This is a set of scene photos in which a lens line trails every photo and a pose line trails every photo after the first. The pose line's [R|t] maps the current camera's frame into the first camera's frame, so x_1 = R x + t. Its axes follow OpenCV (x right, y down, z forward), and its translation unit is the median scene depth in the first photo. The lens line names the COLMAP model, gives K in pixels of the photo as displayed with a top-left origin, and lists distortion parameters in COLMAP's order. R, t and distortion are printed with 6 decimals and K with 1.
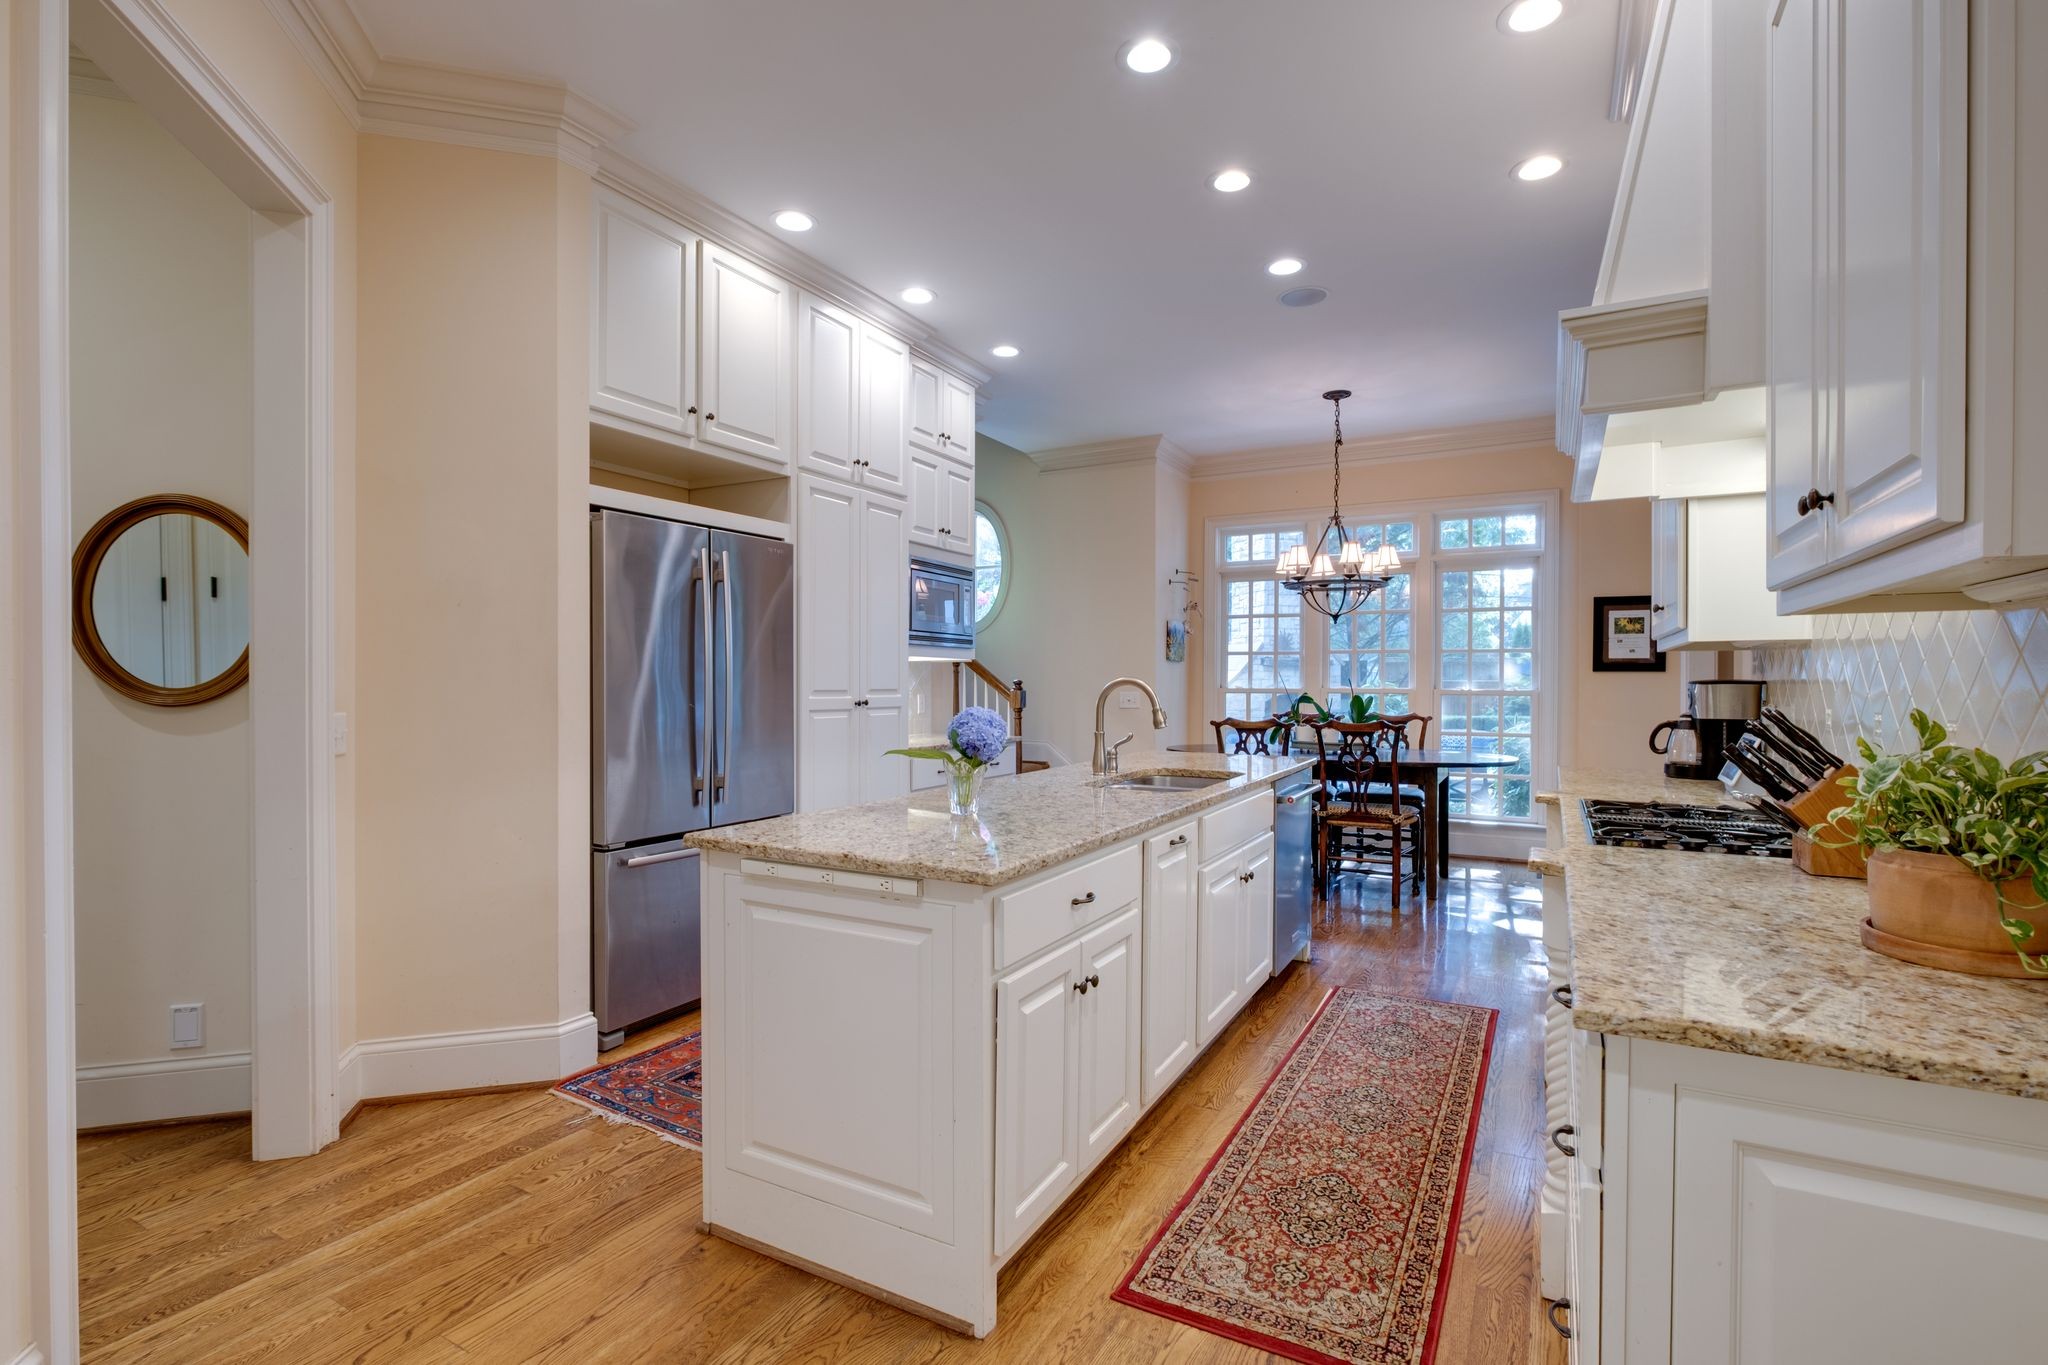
lens RADIAL K [[986.3, 0, 1030.2], [0, 986.3, 688.7], [0, 0, 1]] dist [0.000143, 0.000825]
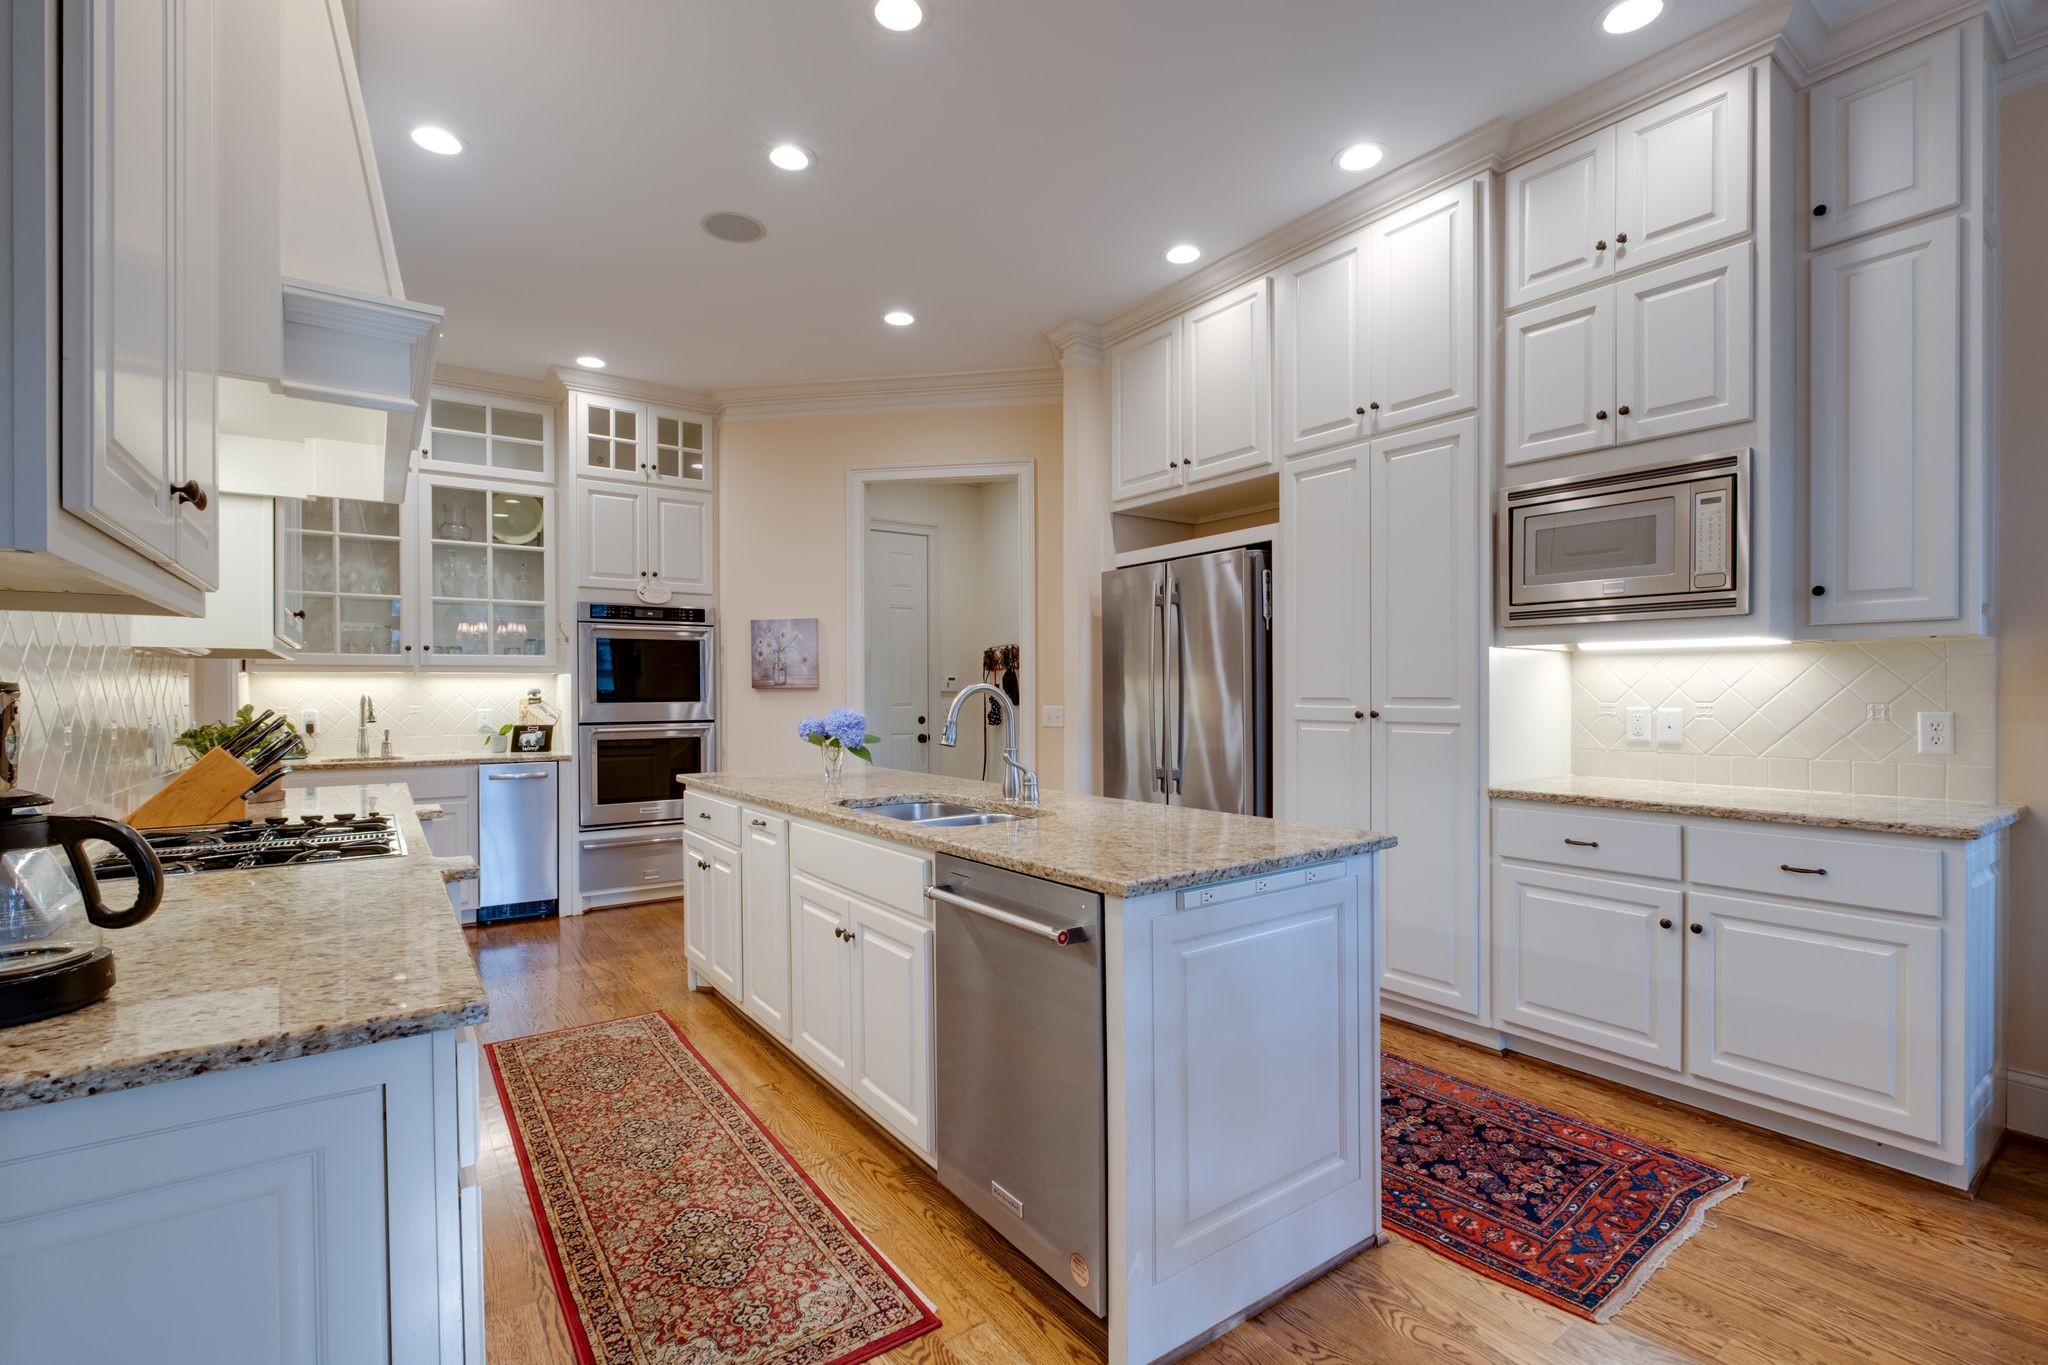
lens RADIAL K [[923.0, 0, 1025.8], [0, 923.0, 695.2], [0, 0, 1]] dist [-0.008960, 0.000657]
pose [[-0.451067, 0.005193, -0.892475, 0.858043], [-0.001709, 0.999976, 0.006683, -0.007690], [0.892489, 0.004539, -0.451047, 1.540851]]
